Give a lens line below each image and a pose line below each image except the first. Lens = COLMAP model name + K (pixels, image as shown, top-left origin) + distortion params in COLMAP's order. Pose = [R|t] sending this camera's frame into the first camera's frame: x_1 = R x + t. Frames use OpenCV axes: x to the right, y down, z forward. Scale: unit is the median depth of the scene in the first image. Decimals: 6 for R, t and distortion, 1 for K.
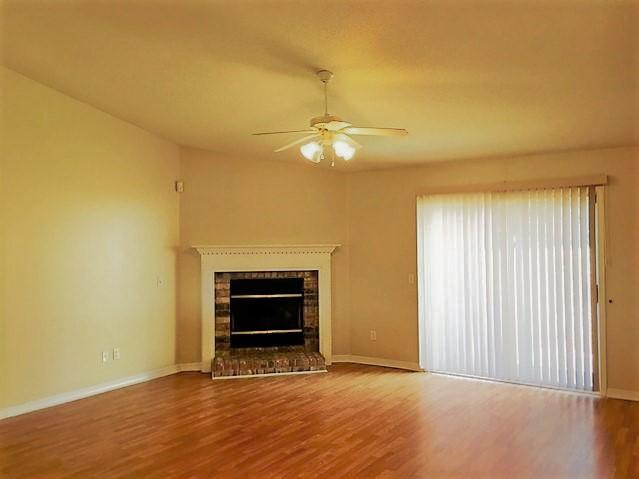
lens RADIAL K [[541.8, 0, 321.8], [0, 541.8, 235.5], [0, 0, 1]] dist [0.054194, -0.007496]
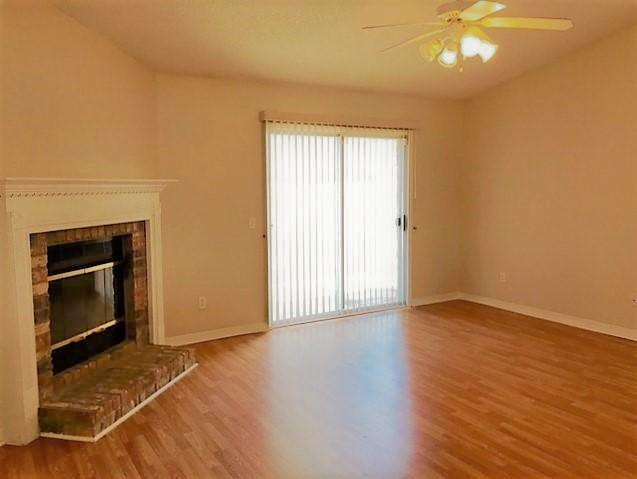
lens RADIAL K [[540.1, 0, 320.8], [0, 540.1, 235.5], [0, 0, 1]] dist [0.054194, -0.007496]
pose [[0.416057, -0.081792, 0.905652, -0.518465], [-0.008945, 0.995530, 0.094018, 0.021223], [-0.909294, -0.047218, 0.413466, 0.563464]]
